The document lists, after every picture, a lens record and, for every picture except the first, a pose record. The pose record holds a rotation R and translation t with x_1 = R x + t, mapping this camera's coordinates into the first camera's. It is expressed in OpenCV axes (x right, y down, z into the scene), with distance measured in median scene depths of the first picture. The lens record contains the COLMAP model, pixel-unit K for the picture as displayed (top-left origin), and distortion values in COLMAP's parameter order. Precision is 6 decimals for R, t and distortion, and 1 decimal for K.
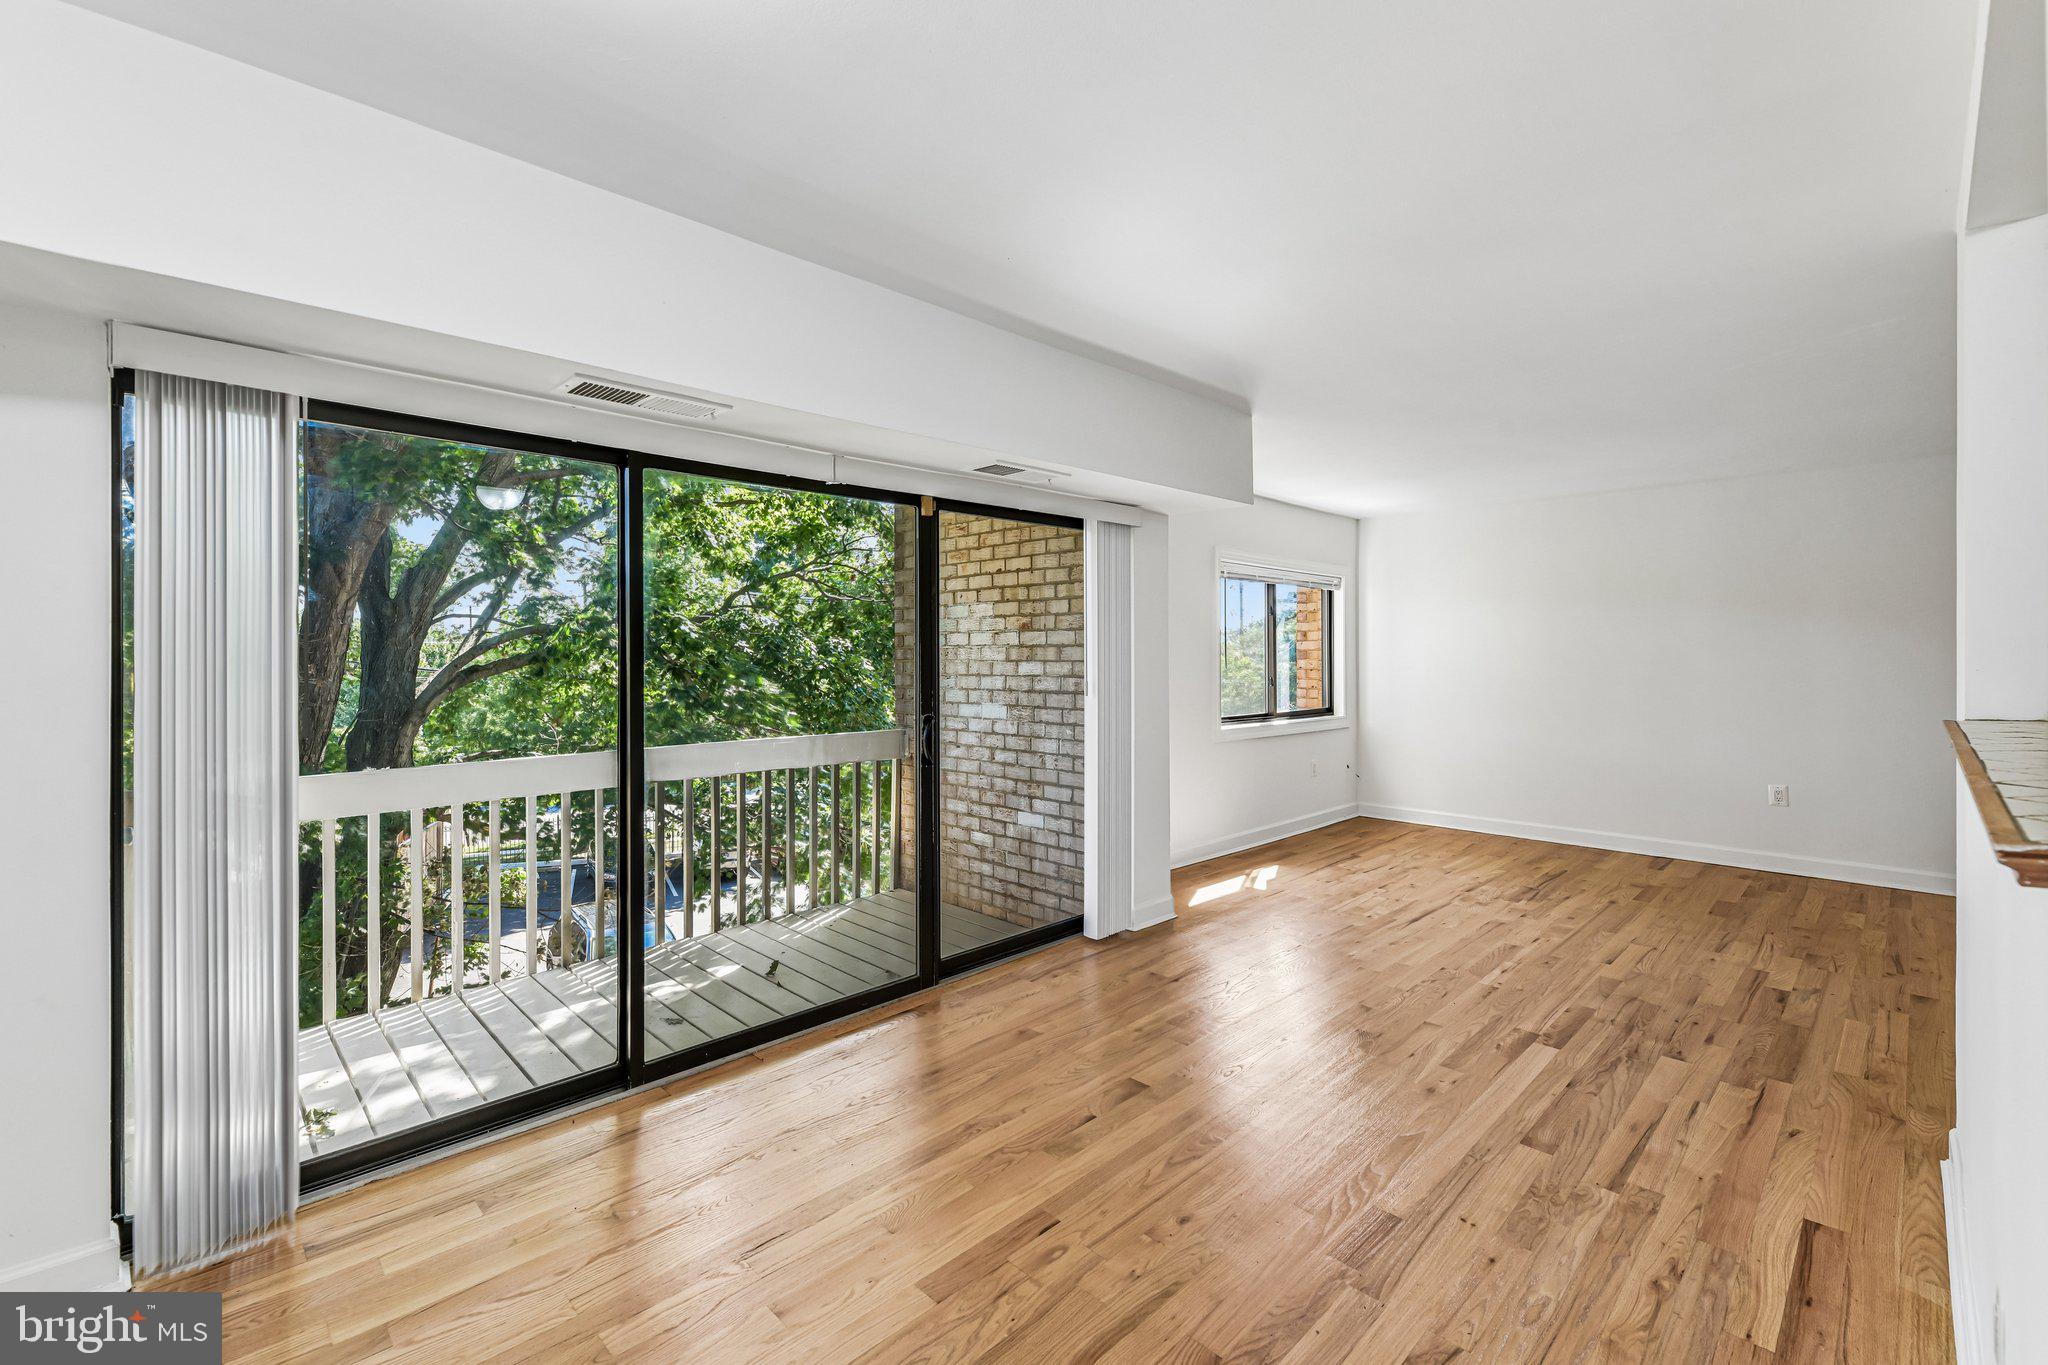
lens RADIAL K [[878.6, 0, 1031.7], [0, 878.6, 657.9], [0, 0, 1]] dist [0.013256, -0.004205]
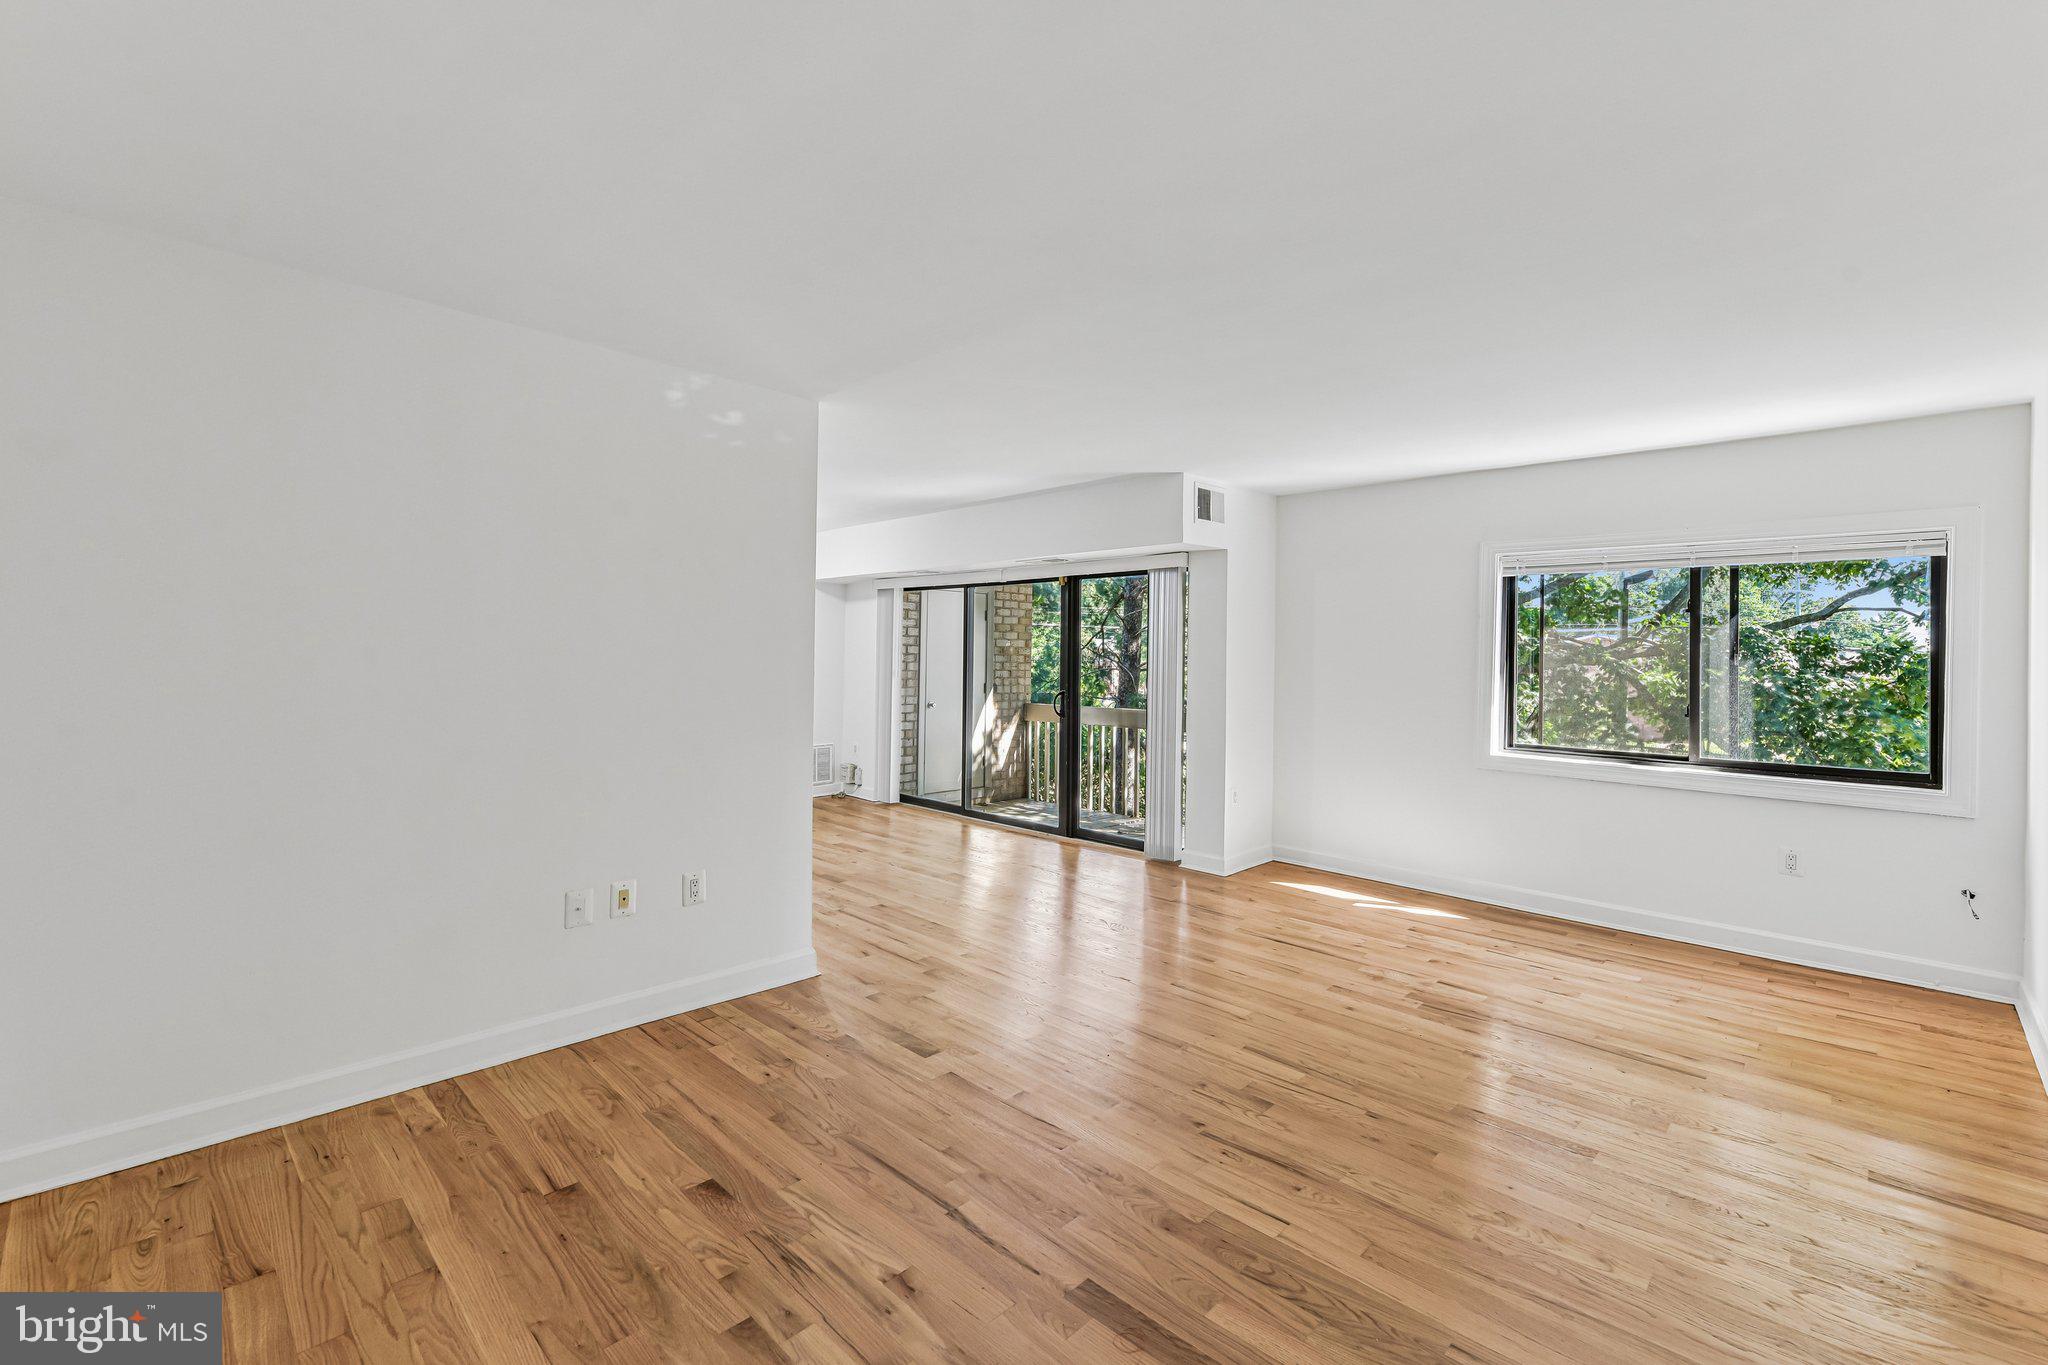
lens RADIAL K [[881.3, 0, 1028.0], [0, 881.3, 644.1], [0, 0, 1]] dist [0.006589, -0.000123]
pose [[0.015807, -0.010226, -0.999823, 1.322644], [-0.017551, 0.999791, -0.010504, -0.011113], [0.999721, 0.017714, 0.015624, 0.668715]]
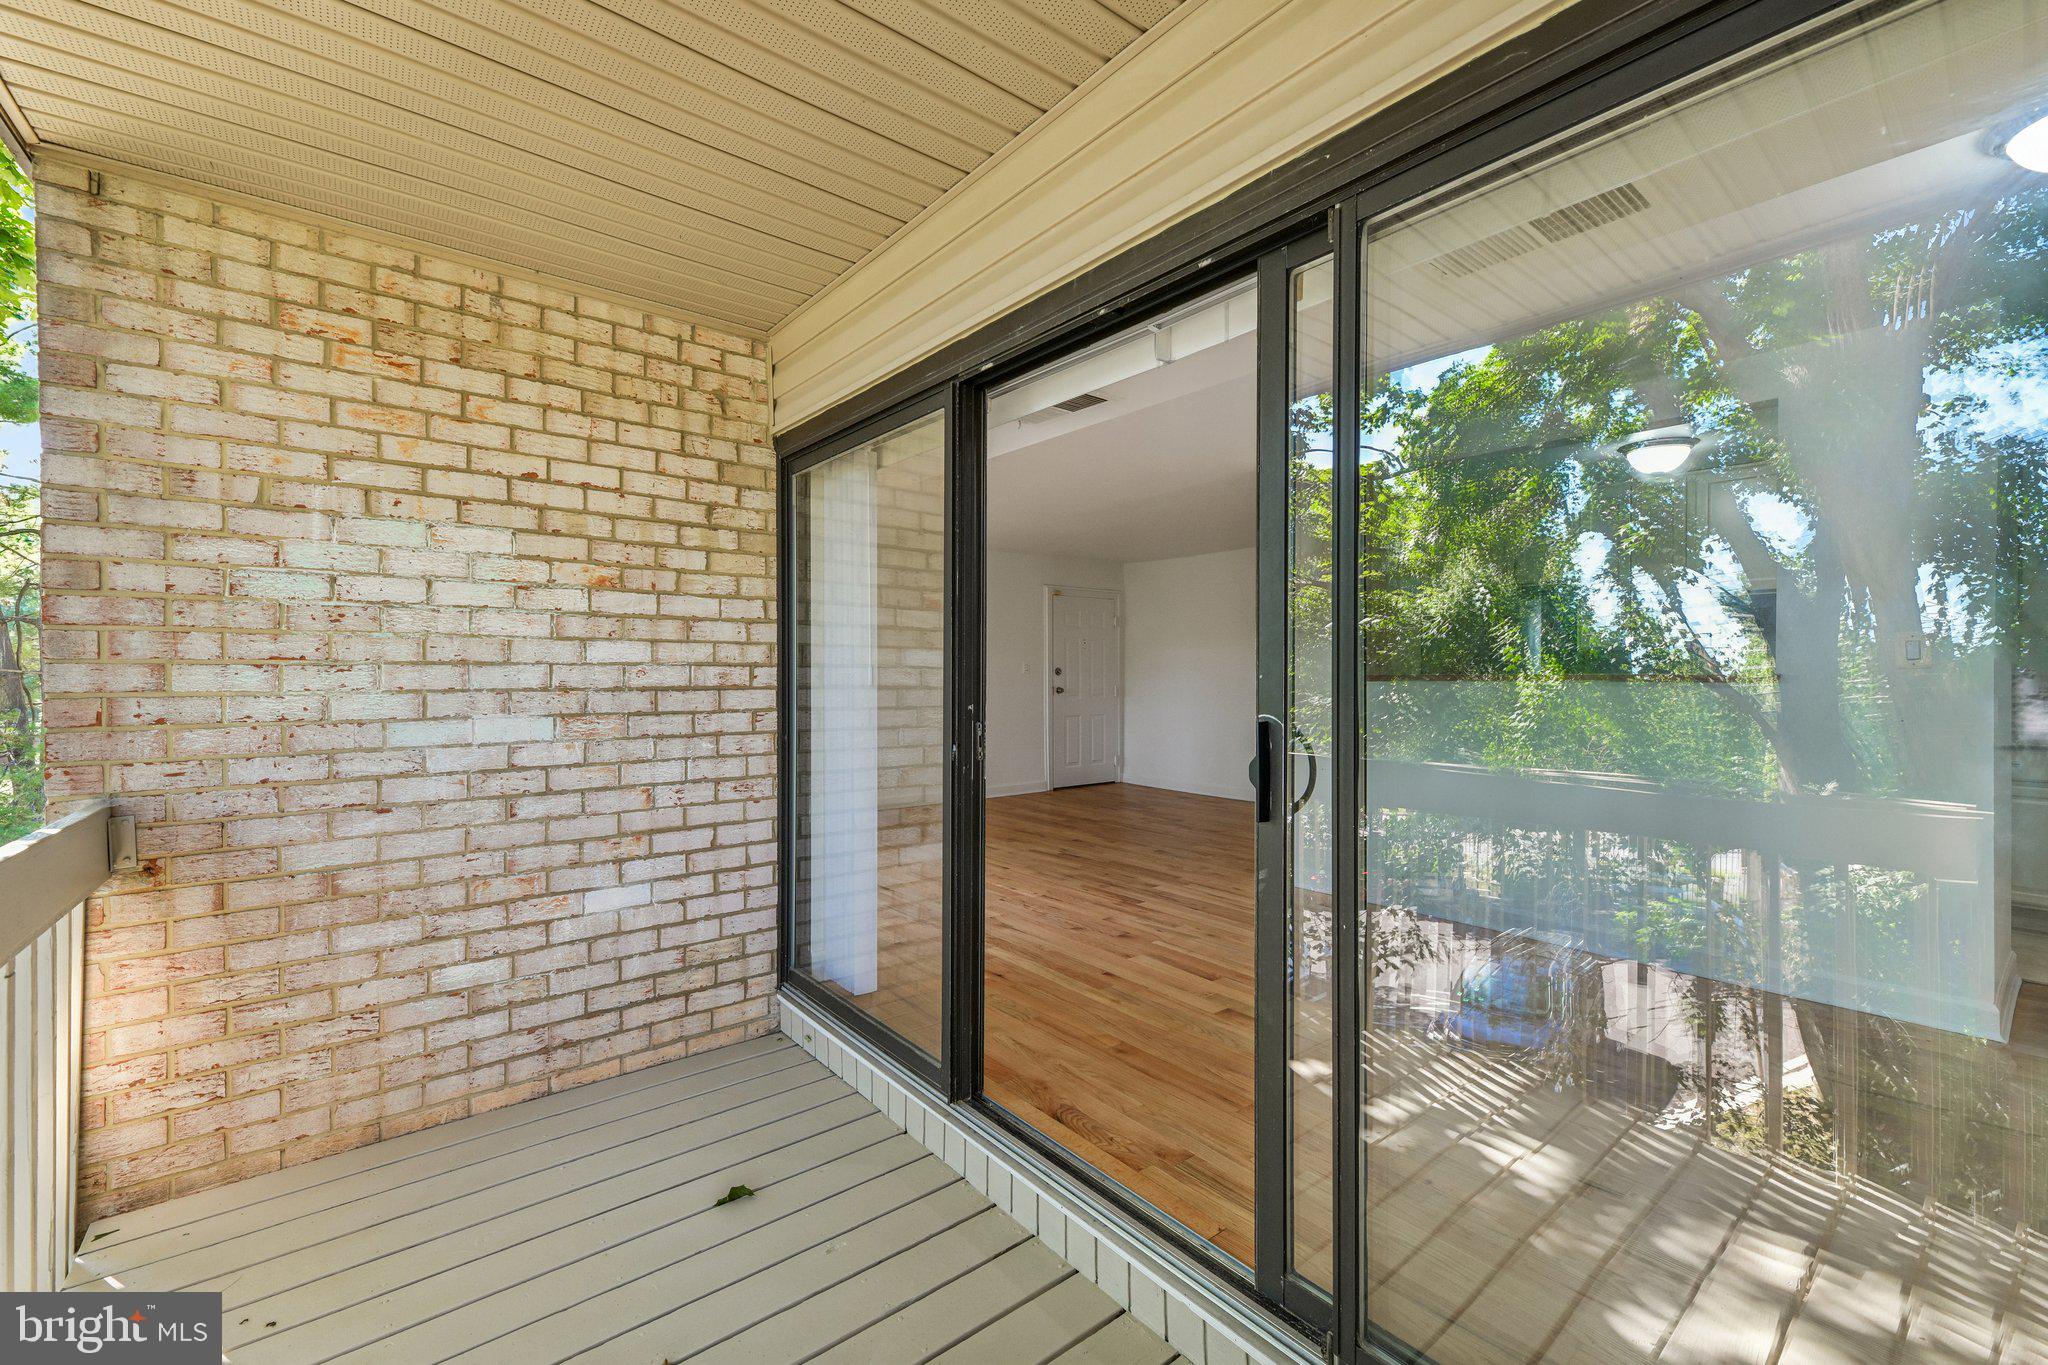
lens RADIAL K [[873.0, 0, 1024.0], [0, 873.0, 682.5], [0, 0, 1]] dist [0.012552, -0.000431]
pose [[0.088904, -0.003663, 0.996033, -0.610720], [0.002177, 0.999992, 0.003484, 0.033052], [-0.996038, 0.001858, 0.088911, 0.690581]]
